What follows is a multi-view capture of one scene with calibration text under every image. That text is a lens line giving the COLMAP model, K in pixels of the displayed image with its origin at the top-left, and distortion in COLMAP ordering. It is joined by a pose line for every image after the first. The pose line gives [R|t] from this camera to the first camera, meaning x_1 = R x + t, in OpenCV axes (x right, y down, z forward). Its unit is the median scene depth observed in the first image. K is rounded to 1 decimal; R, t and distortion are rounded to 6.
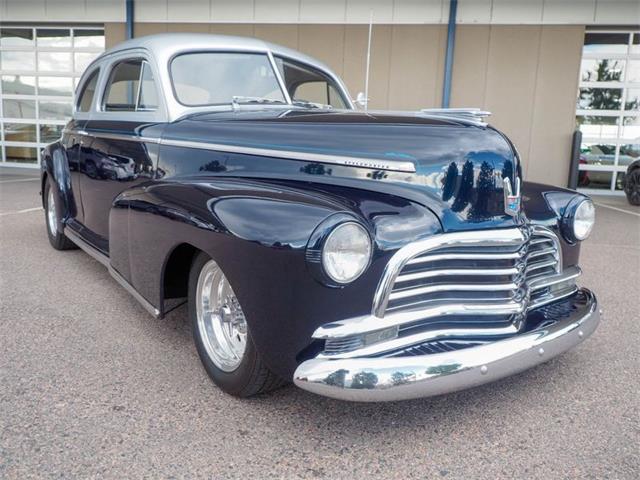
lens RADIAL K [[512.9, 0, 319.2], [0, 512.9, 237.8], [0, 0, 1]] dist [0.001612, -0.001100]
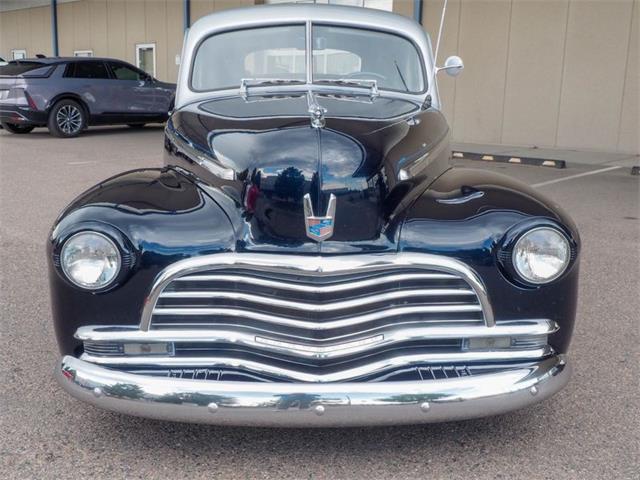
lens RADIAL K [[672.8, 0, 319.0], [0, 672.8, 237.9], [0, 0, 1]] dist [0.002080, 0.000000]
pose [[0.824465, 0.098197, -0.557329, 0.790908], [-0.079224, 0.995160, 0.058143, -0.088025], [0.560340, -0.003783, 0.828254, 0.088952]]
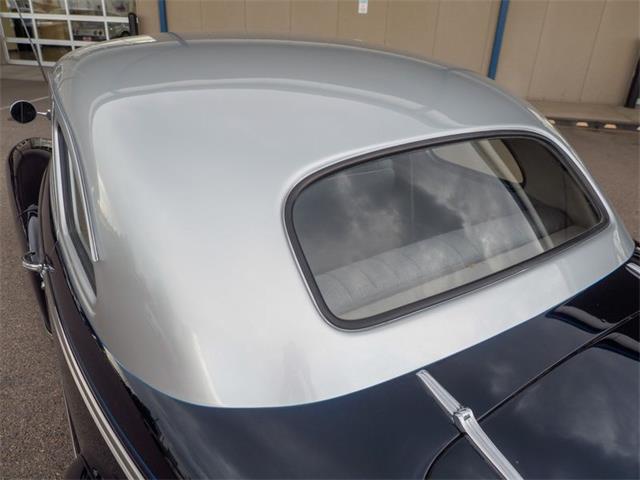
lens RADIAL K [[460.5, 0, 316.7], [0, 460.5, 234.0], [0, 0, 1]] dist [0.001147, -0.012504]
pose [[0.998939, 0.017012, -0.042788, -0.230934], [-0.004692, 0.962013, 0.272962, -0.443239], [0.045806, -0.272471, 0.961073, 0.496536]]
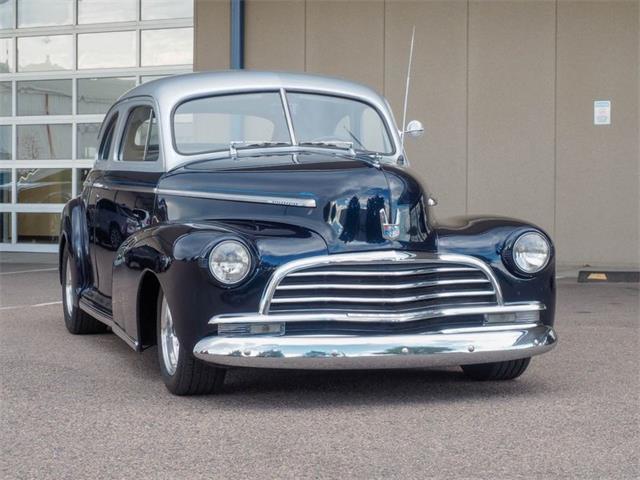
lens RADIAL K [[1493.8, 0, 319.9], [0, 1493.8, 237.7], [0, 0, 1]] dist [-0.176850, 0.000000]
pose [[0.942421, -0.030489, -0.333035, 1.117272], [-0.019242, 0.989242, -0.145017, 0.372146], [0.333874, 0.143076, 0.931696, -1.862033]]
